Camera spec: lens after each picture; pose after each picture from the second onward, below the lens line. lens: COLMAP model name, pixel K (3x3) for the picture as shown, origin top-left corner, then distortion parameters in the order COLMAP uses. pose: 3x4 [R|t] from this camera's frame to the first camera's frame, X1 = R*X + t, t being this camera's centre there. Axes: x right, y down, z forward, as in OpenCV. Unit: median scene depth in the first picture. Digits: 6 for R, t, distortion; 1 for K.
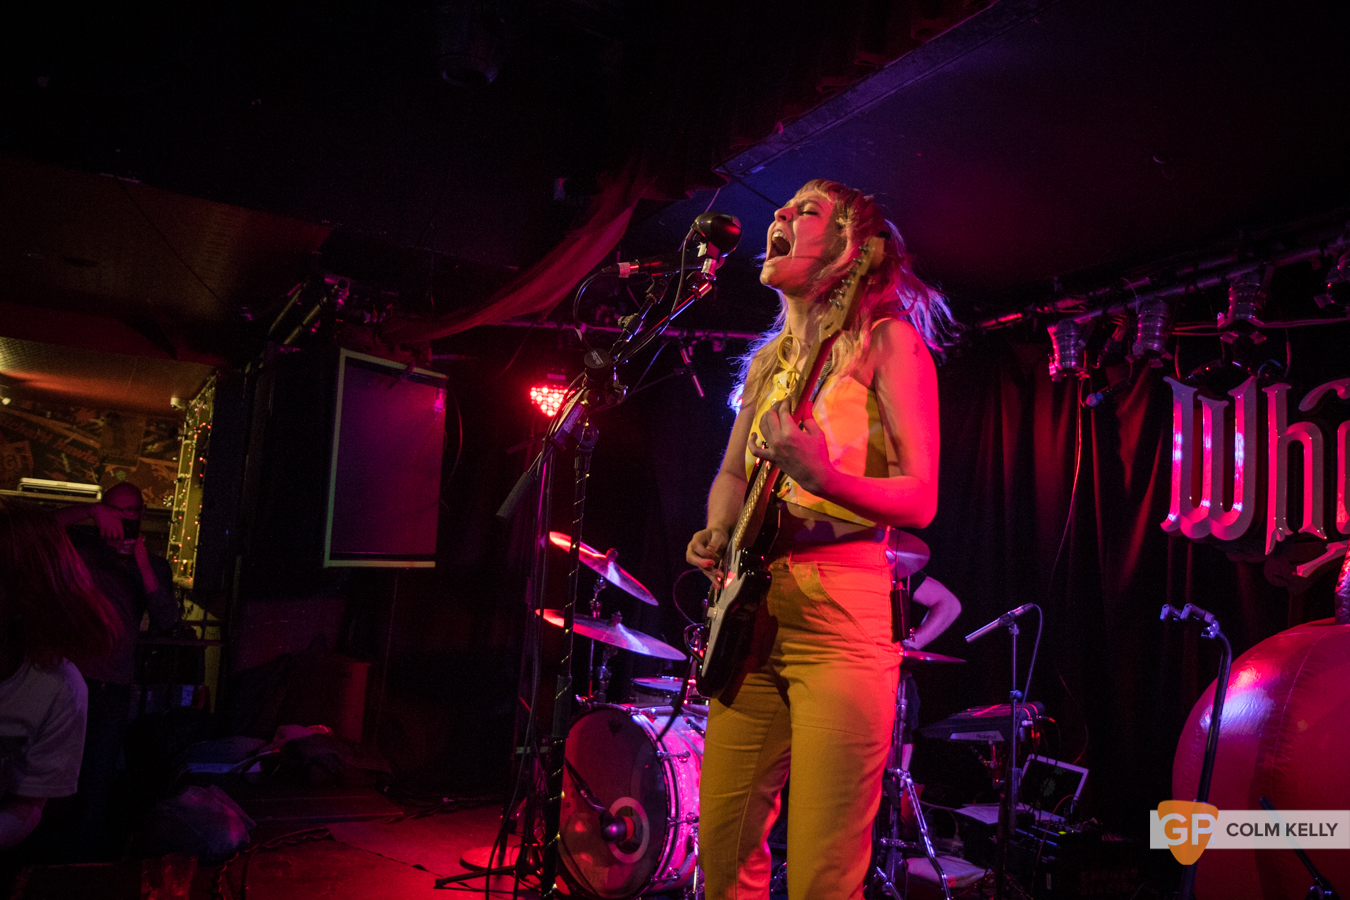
lens RADIAL K [[1020.6, 0, 685.9], [0, 1020.6, 458.2], [0, 0, 1]] dist [-0.123419, 0.104372]
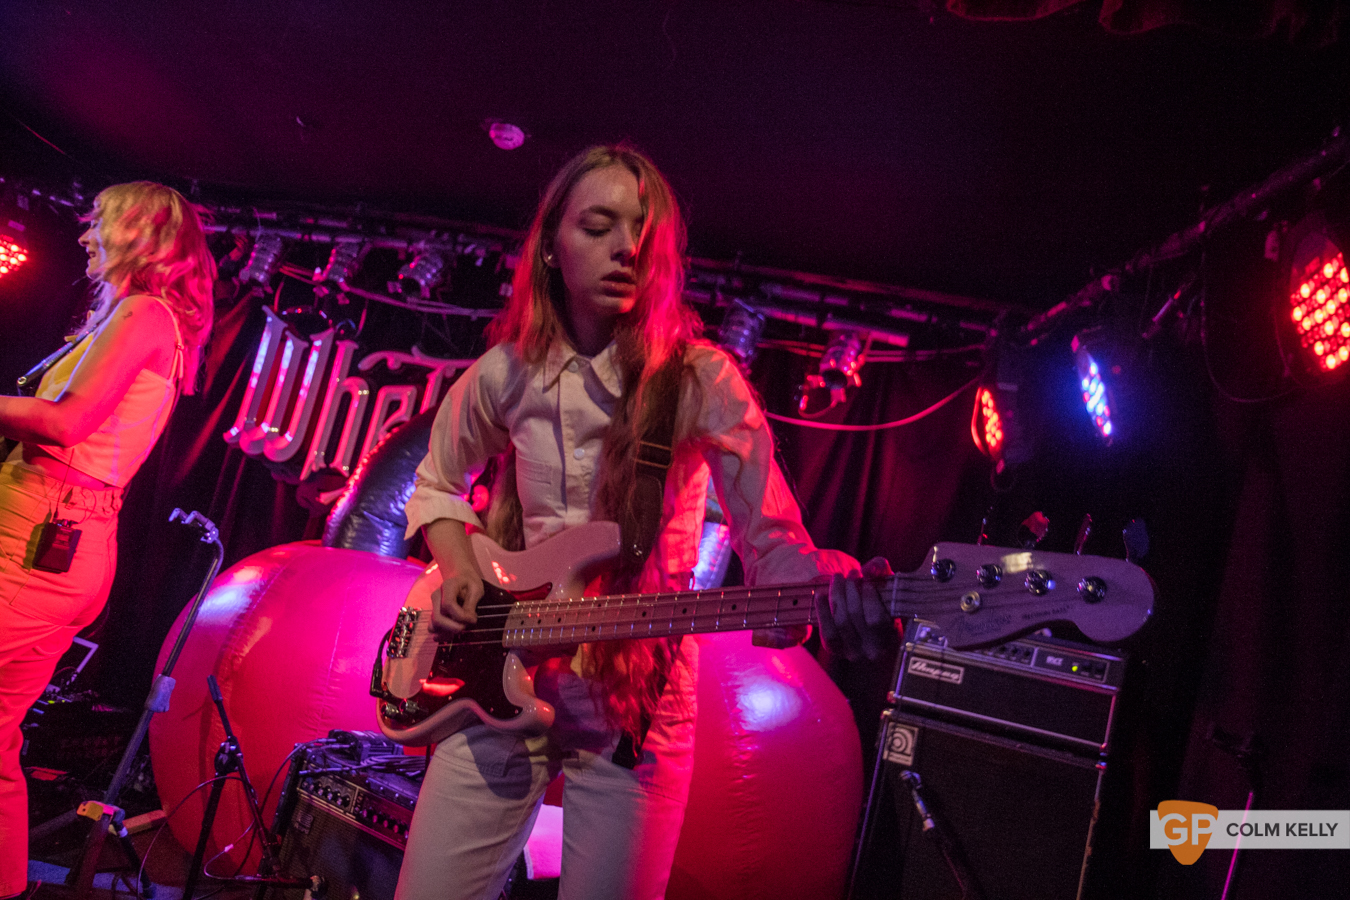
lens RADIAL K [[1020.6, 0, 685.5], [0, 1020.6, 453.8], [0, 0, 1]] dist [-0.123419, 0.104372]
pose [[0.656126, 0.186829, 0.731159, 0.009320], [-0.261658, 0.965088, -0.011798, -0.035453], [-0.707837, -0.183573, 0.682105, -0.123430]]
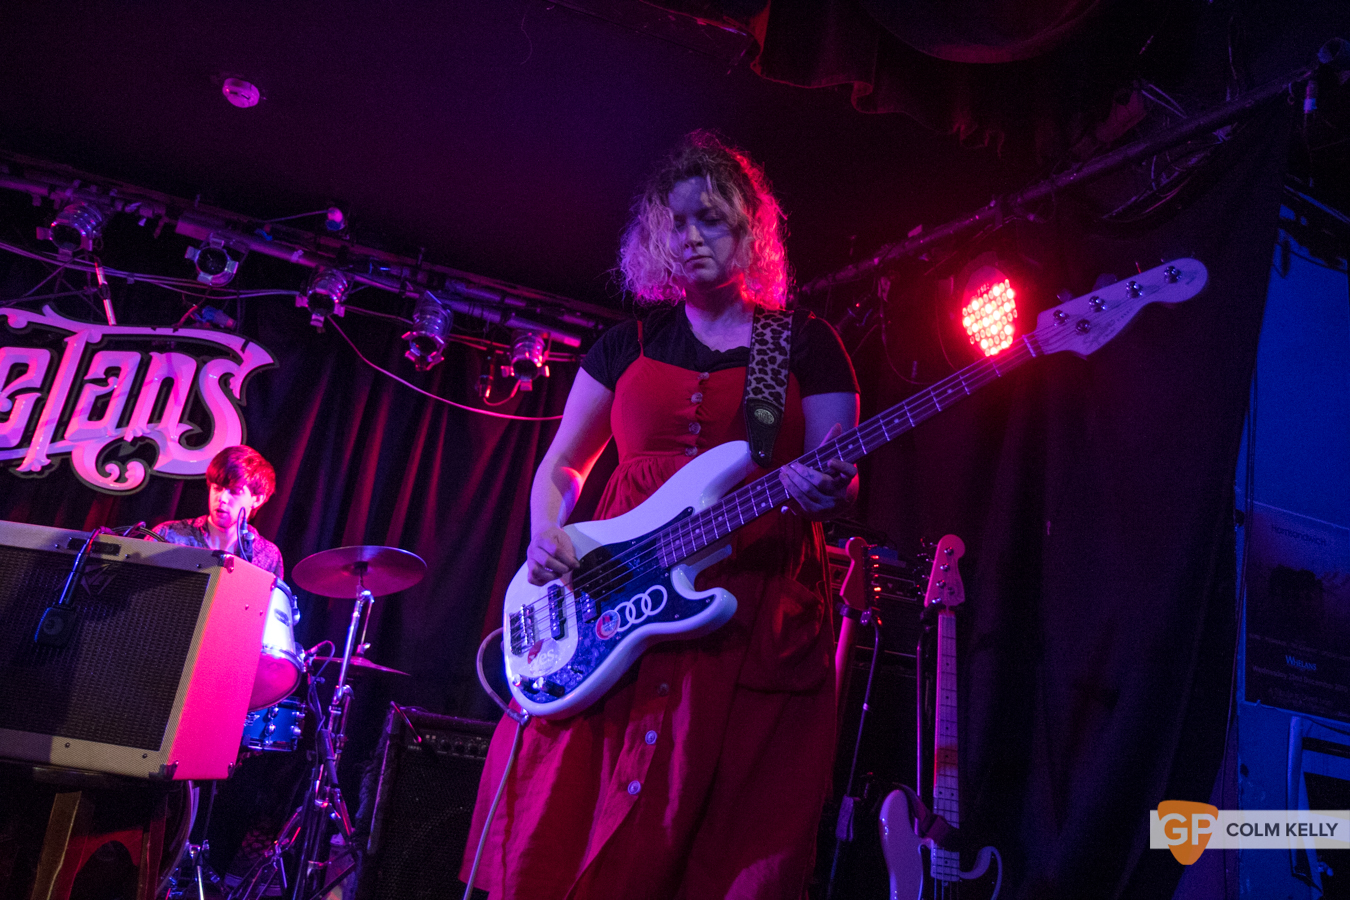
lens RADIAL K [[1020.6, 0, 684.8], [0, 1020.6, 461.1], [0, 0, 1]] dist [-0.123419, 0.104372]
pose [[0.189026, 0.240249, 0.952129, -0.164976], [-0.233315, 0.952831, -0.194107, 0.106689], [-0.953852, -0.185455, 0.236163, 0.021875]]
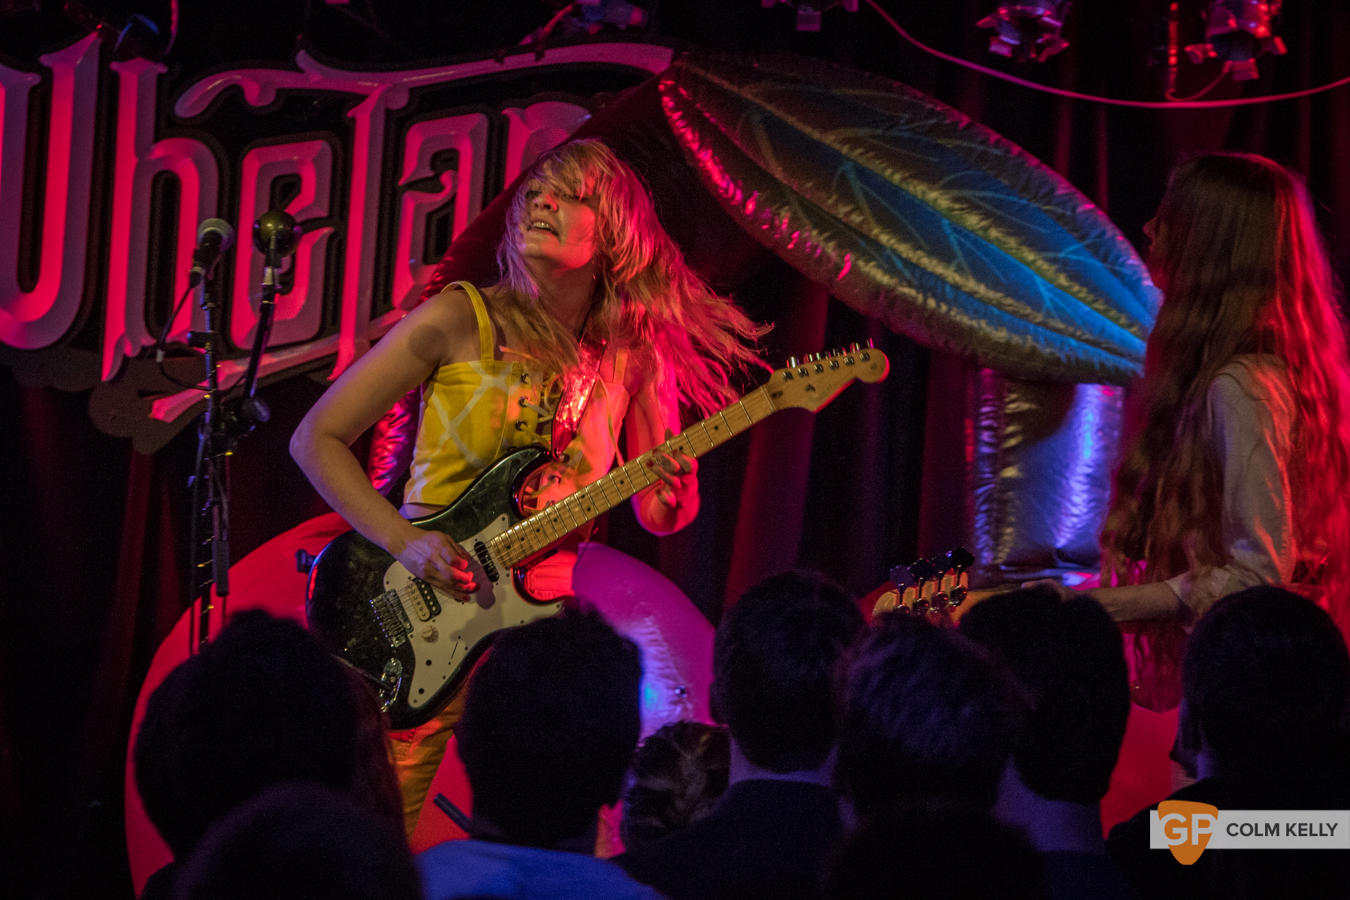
lens RADIAL K [[6432.9, 0, 673.6], [0, 6432.9, 454.4], [0, 0, 1]] dist [-0.125306, 0.000000]
pose [[0.532842, -0.098875, 0.840418, -2.109419], [-0.108336, 0.977007, 0.183632, -0.517854], [-0.839251, -0.188895, 0.509879, -1.009053]]
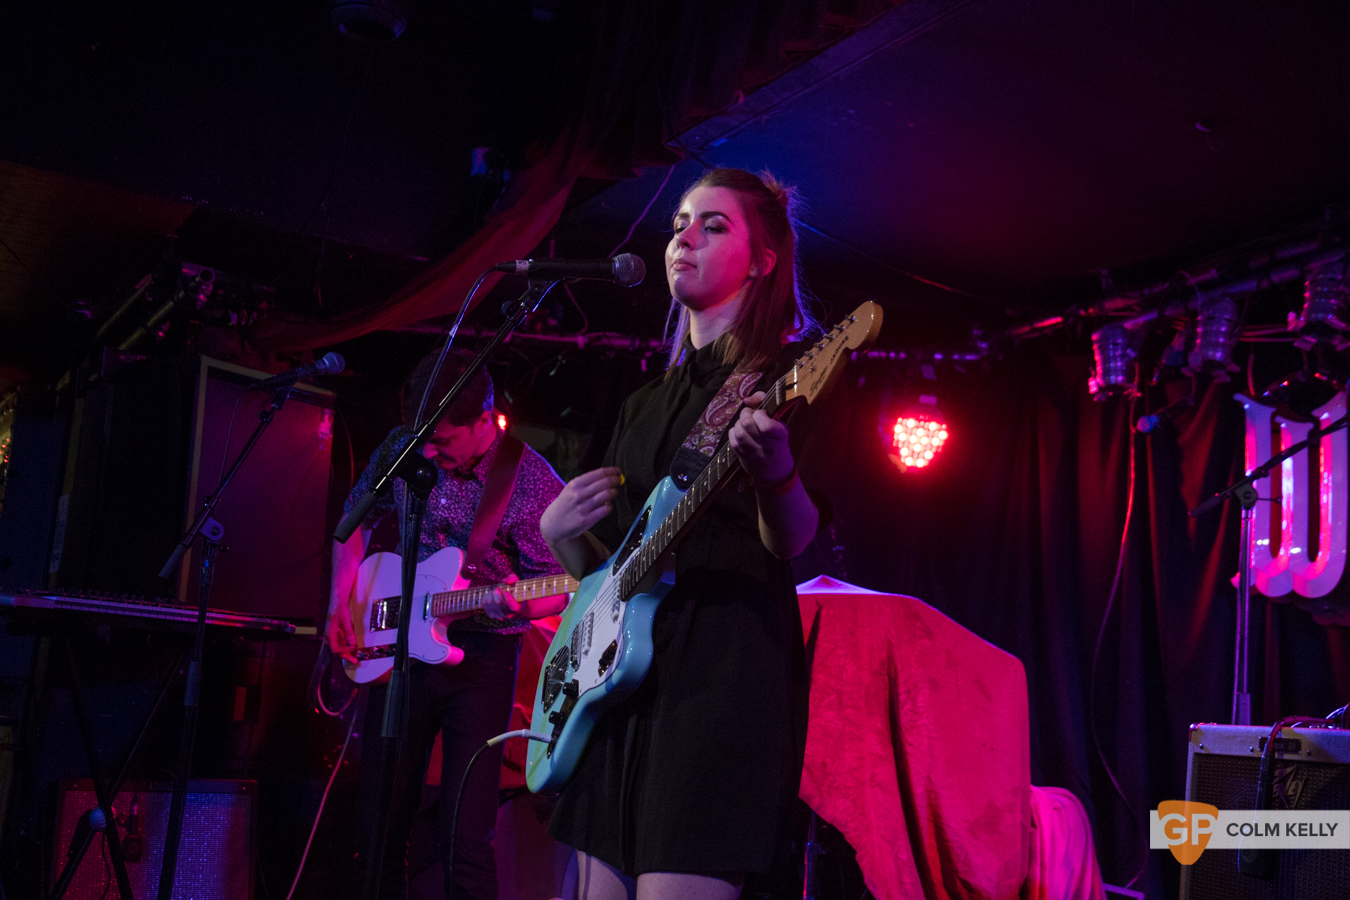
lens RADIAL K [[1476.0, 0, 670.9], [0, 1476.0, 454.6], [0, 0, 1]] dist [0.050467, 0.000000]
pose [[0.999946, 0.003639, 0.009777, 0.019716], [-0.003120, 0.998611, -0.052603, 0.032871], [-0.009955, 0.052569, 0.998568, -0.192894]]
